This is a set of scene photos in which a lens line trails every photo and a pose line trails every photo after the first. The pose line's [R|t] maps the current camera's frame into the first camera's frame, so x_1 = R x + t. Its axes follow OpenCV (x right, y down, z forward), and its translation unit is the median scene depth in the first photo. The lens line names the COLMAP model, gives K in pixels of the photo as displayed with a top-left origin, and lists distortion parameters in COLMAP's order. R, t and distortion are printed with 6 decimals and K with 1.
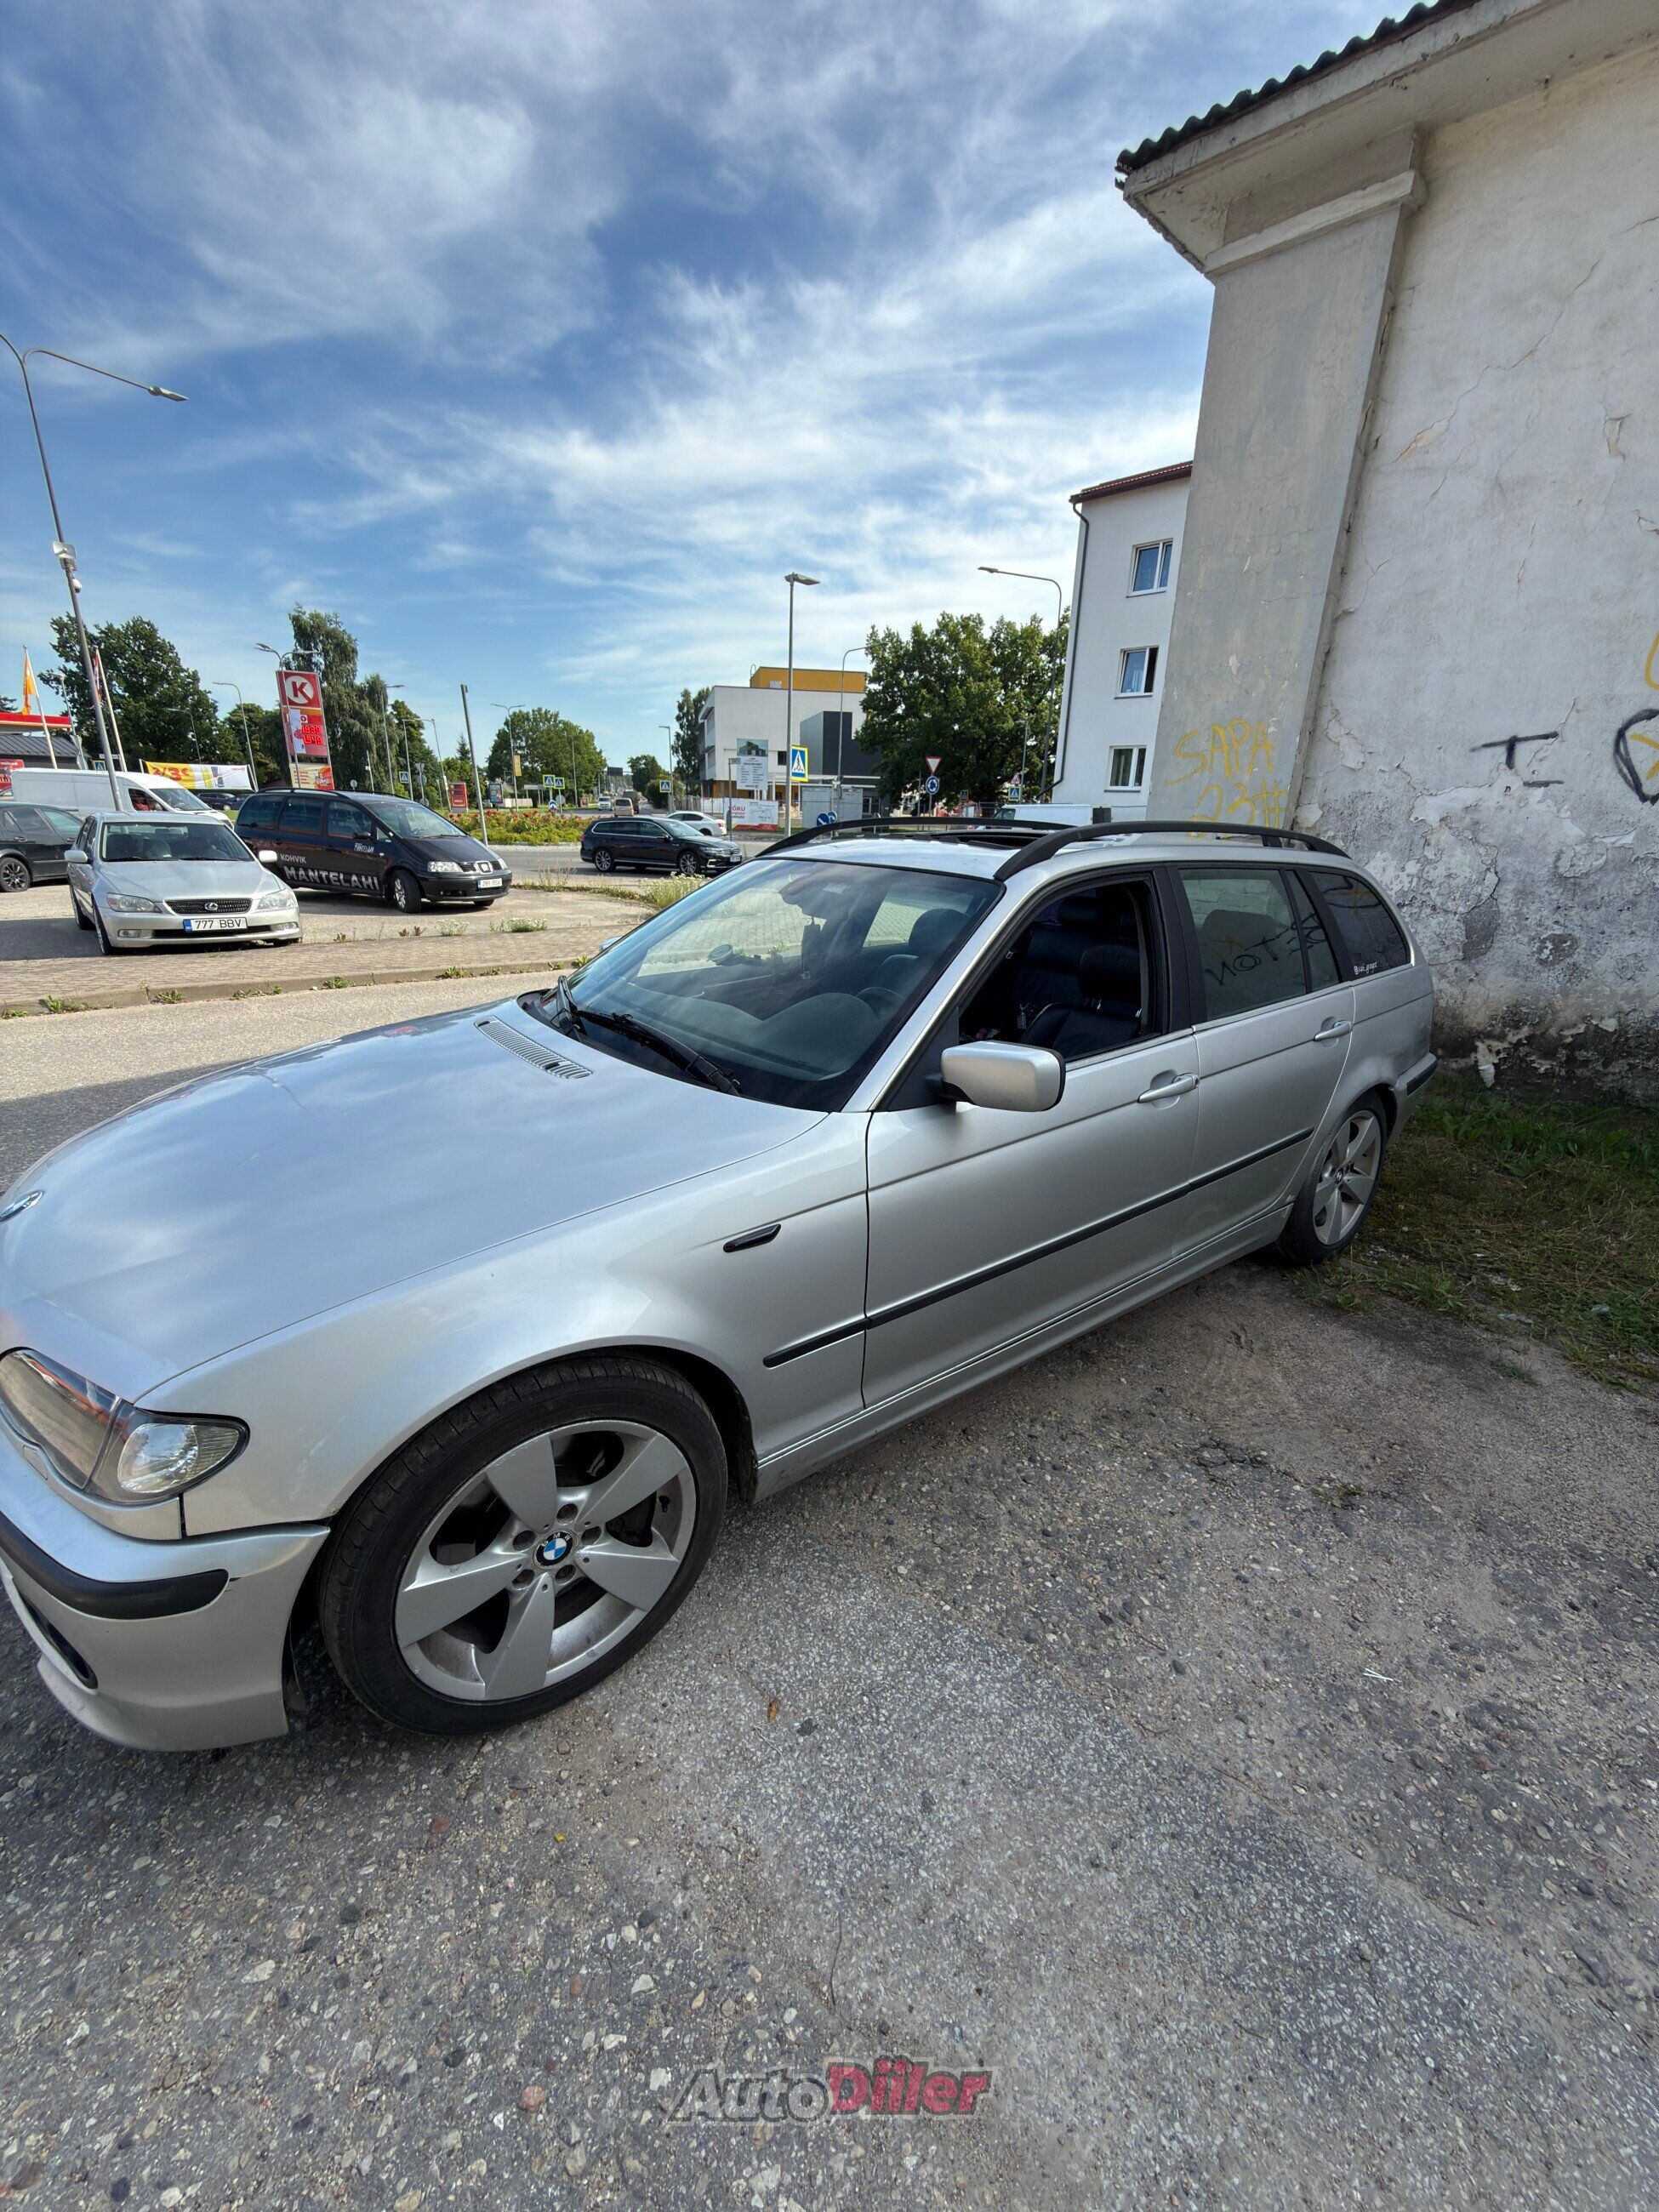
lens RADIAL K [[877.2, 0, 835.8], [0, 877.2, 1101.8], [0, 0, 1]] dist [-0.000057, 0.000399]
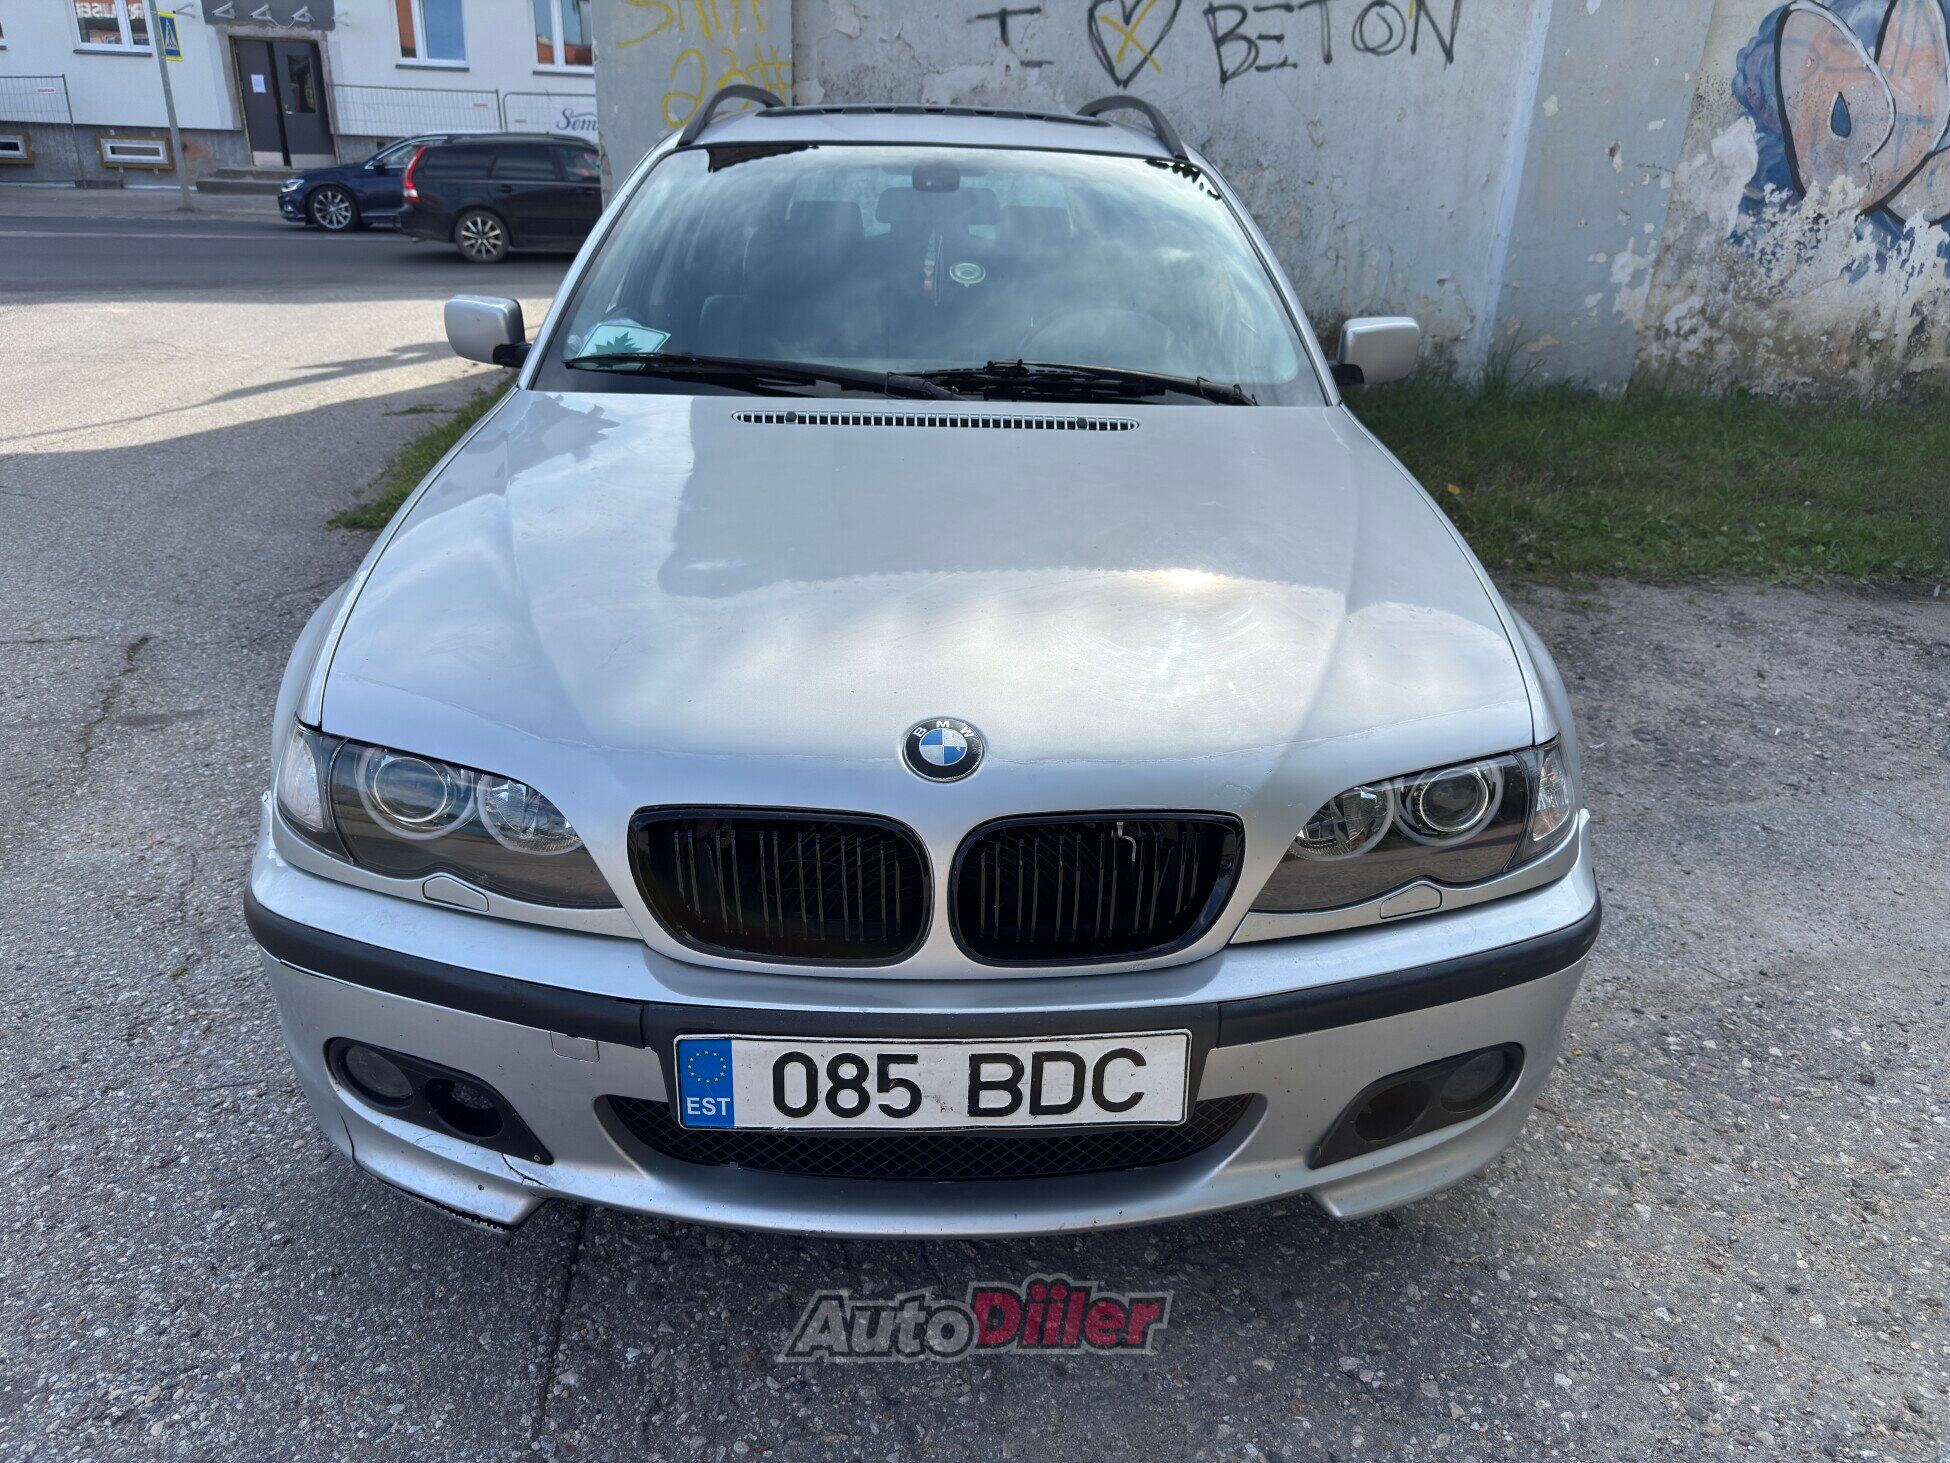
lens RADIAL K [[1387.5, 0, 978.2], [0, 1387.5, 731.3], [0, 0, 1]] dist [0.000607, -0.007356]
pose [[0.581103, -0.325684, 0.745822, -0.580282], [0.239346, 0.944297, 0.225868, -0.035062], [-0.777839, 0.047257, 0.626685, 0.144307]]
